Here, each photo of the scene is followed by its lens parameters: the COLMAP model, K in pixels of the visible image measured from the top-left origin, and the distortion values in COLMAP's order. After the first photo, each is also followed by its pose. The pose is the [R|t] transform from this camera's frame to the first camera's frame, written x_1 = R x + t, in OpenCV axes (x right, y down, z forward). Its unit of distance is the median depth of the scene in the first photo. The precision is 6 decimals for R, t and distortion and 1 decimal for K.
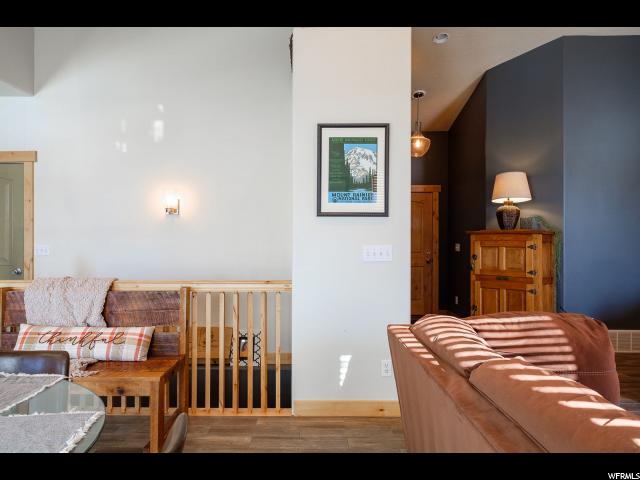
lens RADIAL K [[415.0, 0, 316.7], [0, 415.0, 240.0], [0, 0, 1]] dist [0.003967, -0.001980]
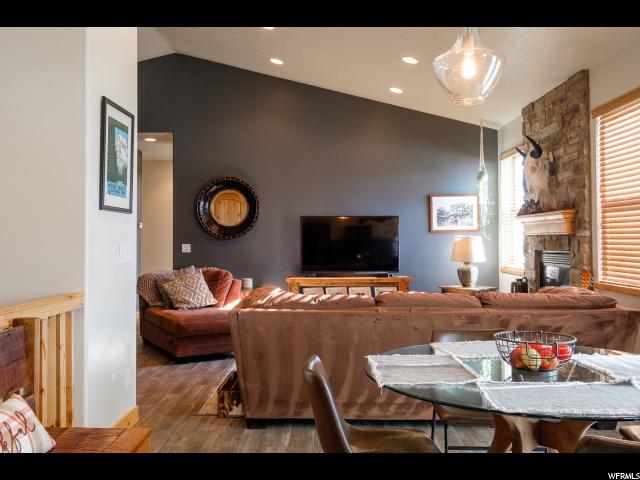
lens RADIAL K [[572.6, 0, 315.1], [0, 572.6, 239.5], [0, 0, 1]] dist [-0.011425, -0.001273]
pose [[0.014918, -0.000613, 0.999889, -1.121430], [0.003352, 0.999994, 0.000563, 0.001491], [-0.999883, 0.003343, 0.014920, 0.575714]]
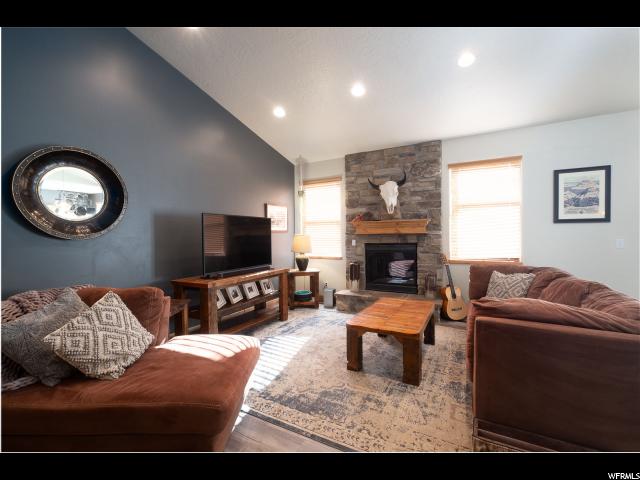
lens RADIAL K [[279.8, 0, 316.4], [0, 279.8, 237.9], [0, 0, 1]] dist [-0.001456, -0.000621]
pose [[-0.871128, 0.004614, 0.491035, 0.475209], [0.011126, 0.999885, 0.010343, -0.008535], [-0.490931, 0.014473, -0.871078, 1.435401]]
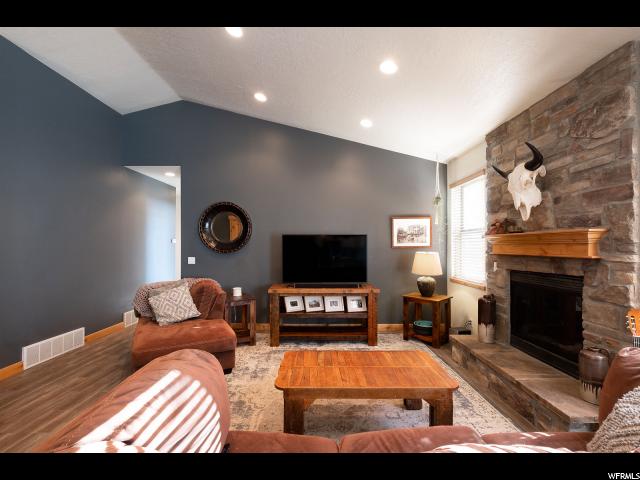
lens RADIAL K [[279.8, 0, 313.8], [0, 279.8, 246.5], [0, 0, 1]] dist [-0.001456, -0.000621]
pose [[0.004712, -0.002989, 0.999984, -0.014798], [0.000371, 0.999995, 0.002987, -0.044194], [-0.999989, 0.000357, 0.004713, 0.510009]]
